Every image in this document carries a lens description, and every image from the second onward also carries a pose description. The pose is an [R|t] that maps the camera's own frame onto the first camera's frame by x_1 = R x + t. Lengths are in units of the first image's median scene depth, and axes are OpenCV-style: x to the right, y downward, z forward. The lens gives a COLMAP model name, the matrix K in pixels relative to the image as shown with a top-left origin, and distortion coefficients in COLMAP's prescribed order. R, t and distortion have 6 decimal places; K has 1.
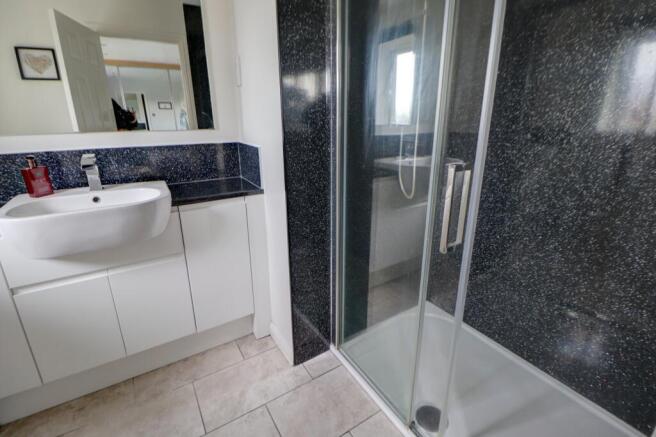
lens RADIAL K [[302.3, 0, 330.0], [0, 302.3, 205.6], [0, 0, 1]] dist [-0.002201, -0.013932]
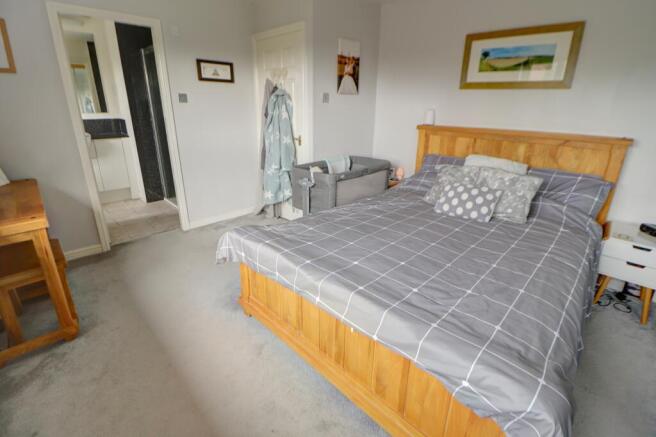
lens RADIAL K [[302.3, 0, 330.0], [0, 302.3, 205.6], [0, 0, 1]] dist [-0.002201, -0.013932]
pose [[0.975762, -0.053309, 0.212242, 0.814353], [0.045863, 0.998152, 0.039852, 0.482425], [-0.213974, -0.029152, 0.976404, -1.765964]]
